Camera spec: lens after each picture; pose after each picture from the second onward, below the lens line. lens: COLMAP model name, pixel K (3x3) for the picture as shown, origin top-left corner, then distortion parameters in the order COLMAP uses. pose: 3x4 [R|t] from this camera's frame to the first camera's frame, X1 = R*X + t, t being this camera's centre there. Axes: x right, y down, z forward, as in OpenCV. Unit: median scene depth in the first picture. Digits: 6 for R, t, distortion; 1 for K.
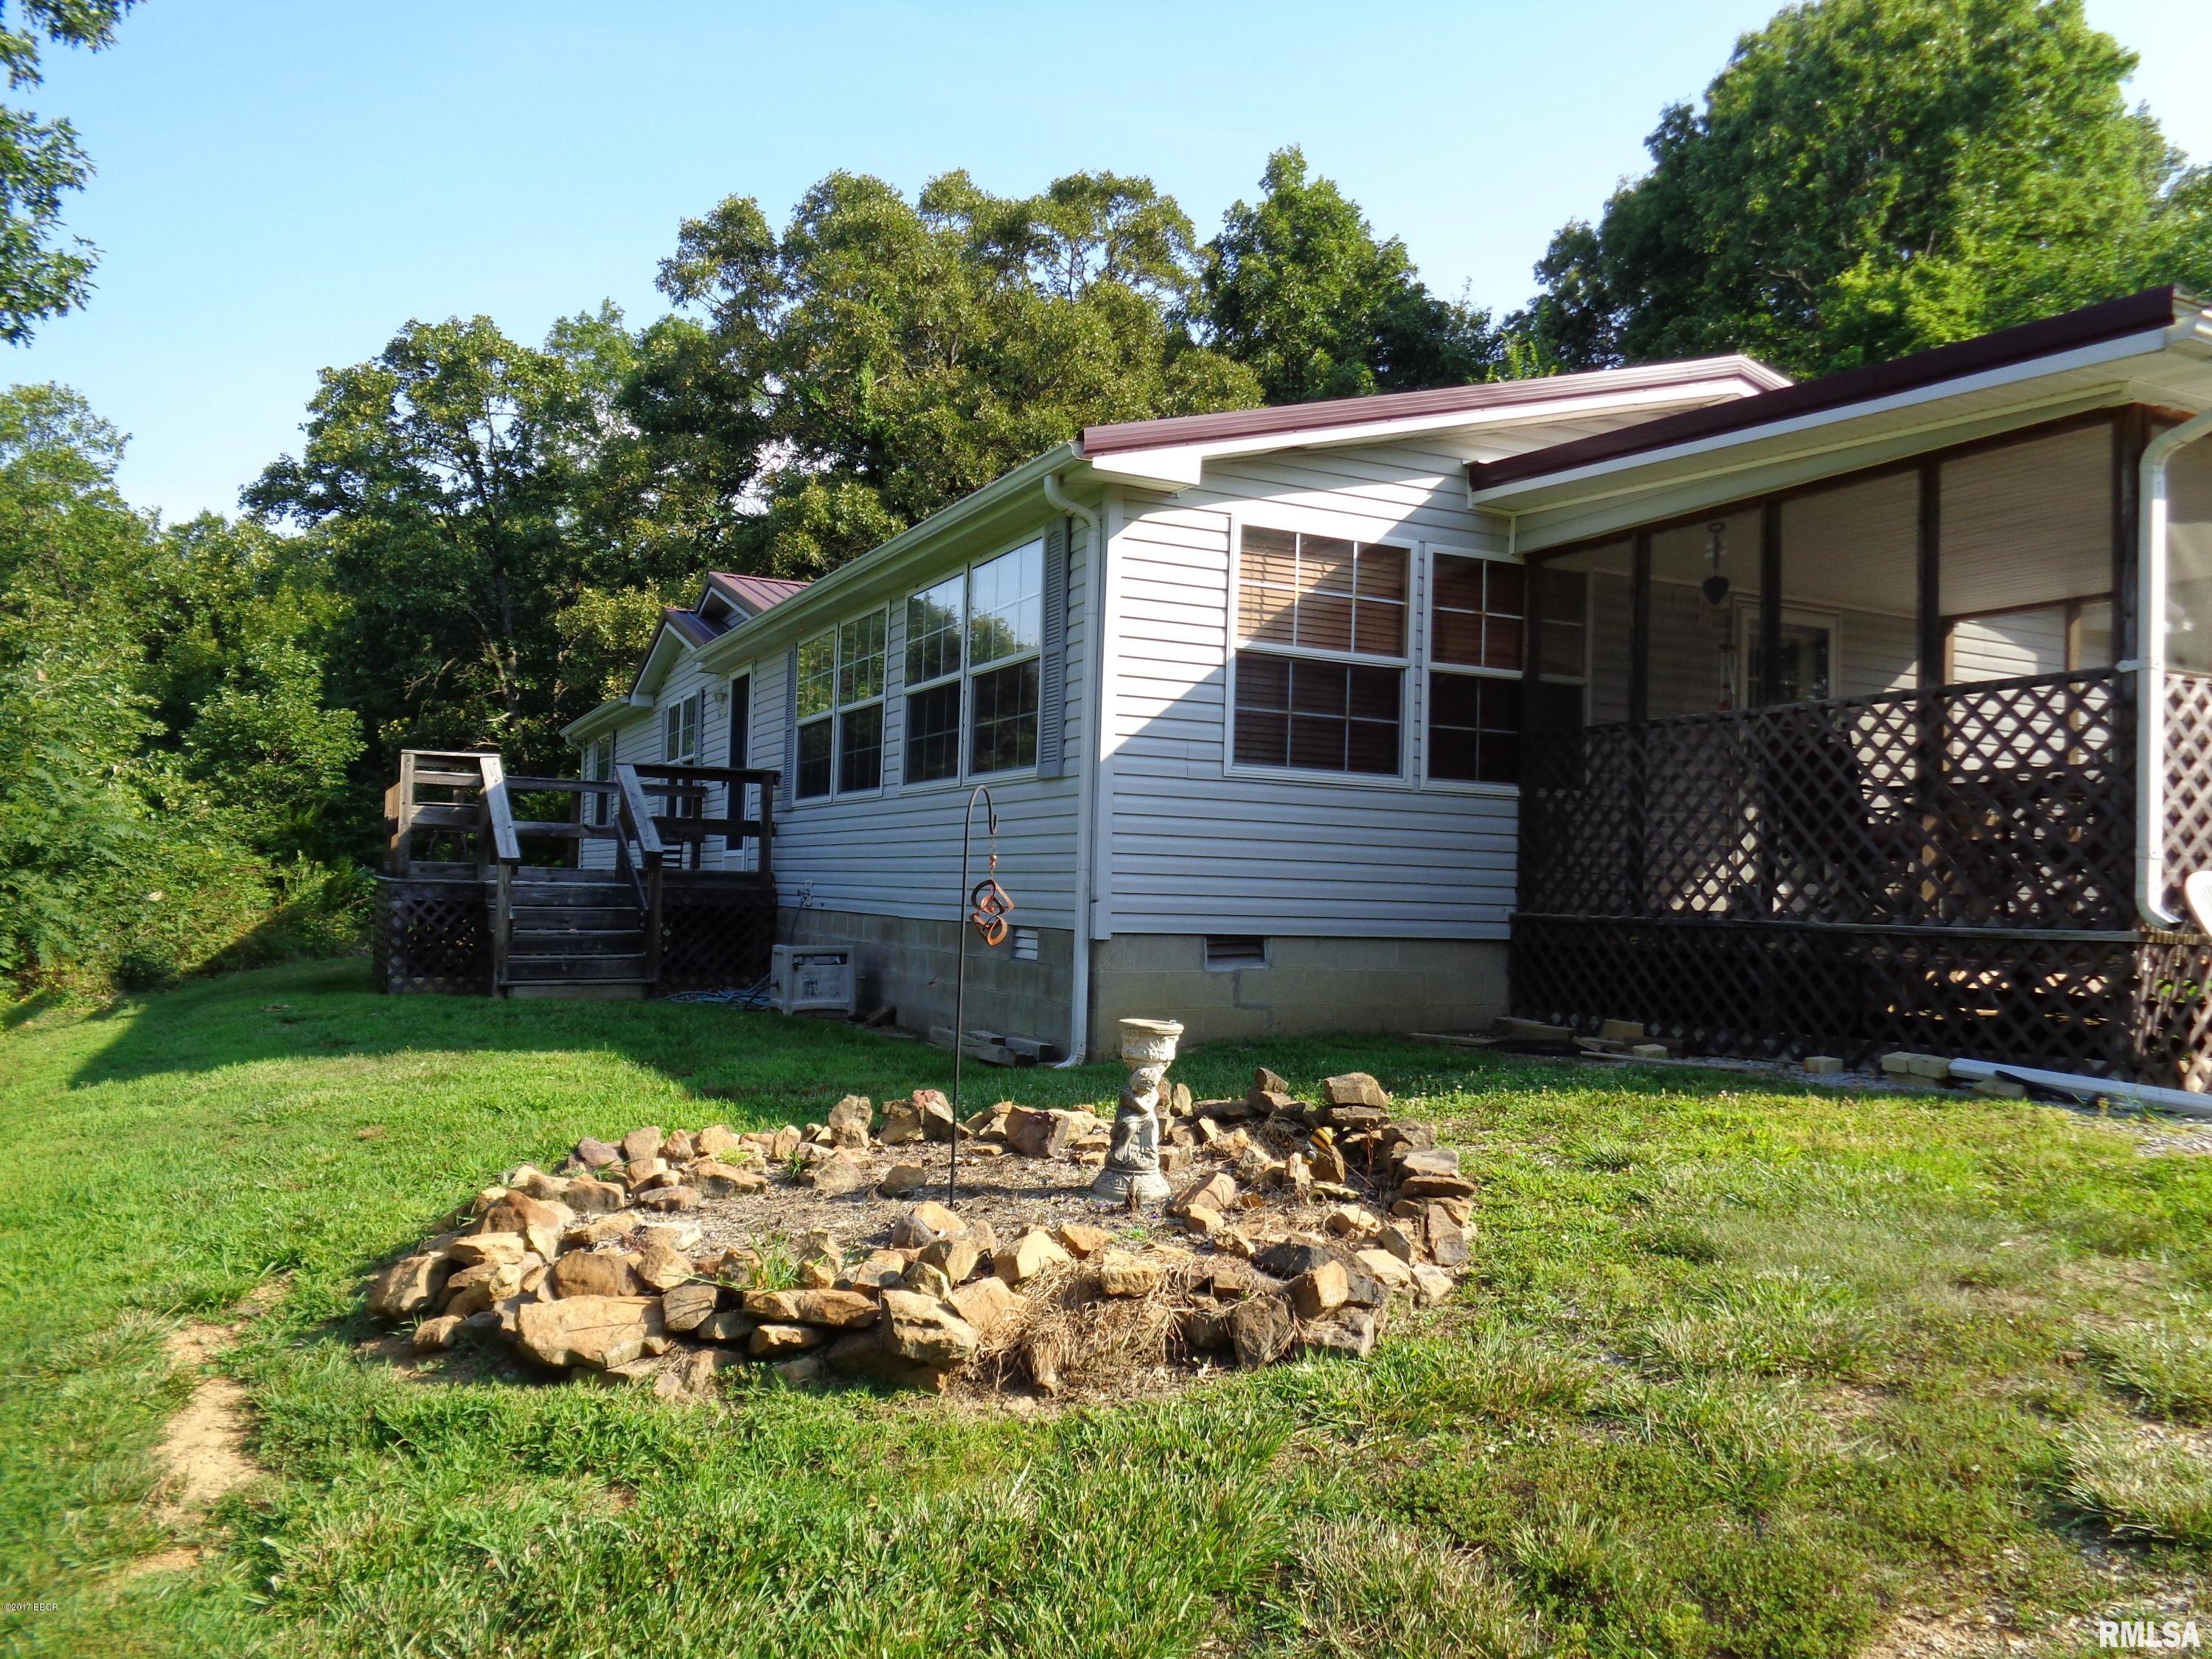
lens RADIAL K [[1706.9, 0, 1104.9], [0, 1706.9, 891.6], [0, 0, 1]] dist [-0.004483, -0.034555]
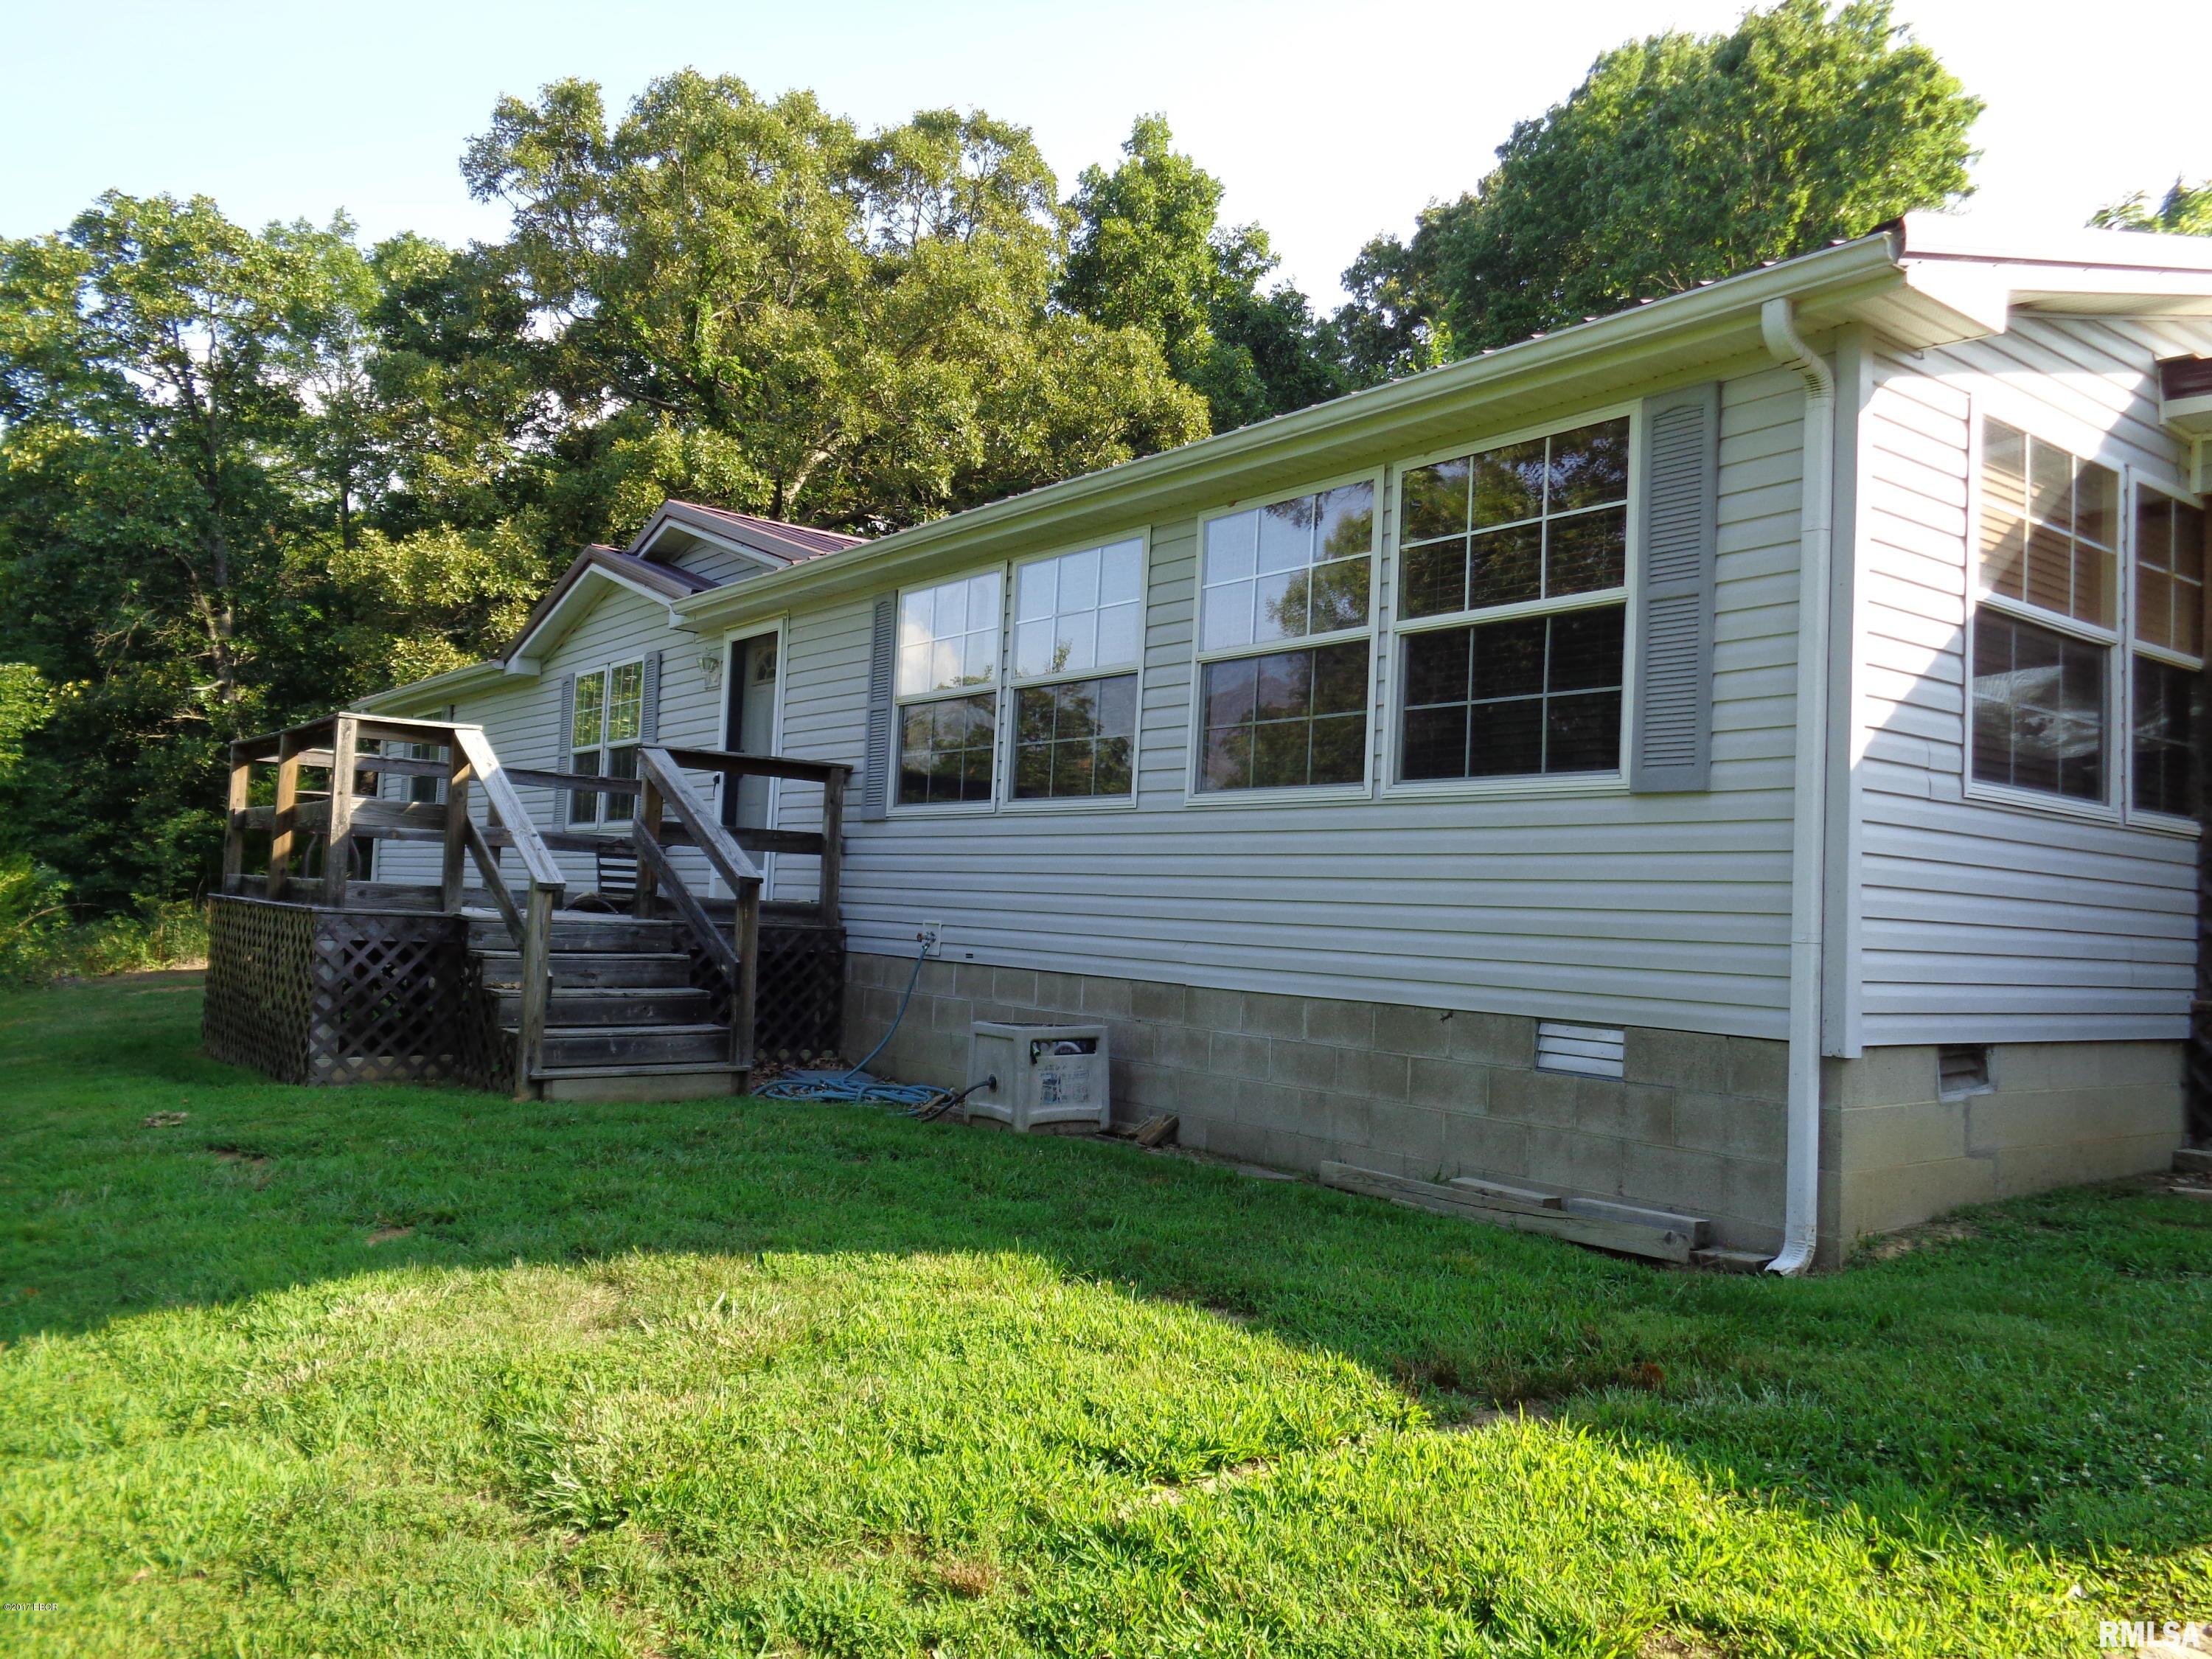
lens RADIAL K [[1699.3, 0, 1106.0], [0, 1699.3, 829.5], [0, 0, 1]] dist [0.017965, -0.007962]
pose [[0.978378, 0.025425, 0.205258, -0.108648], [-0.016897, 0.998924, -0.043195, -0.006334], [-0.206135, 0.038792, 0.977754, 0.125742]]
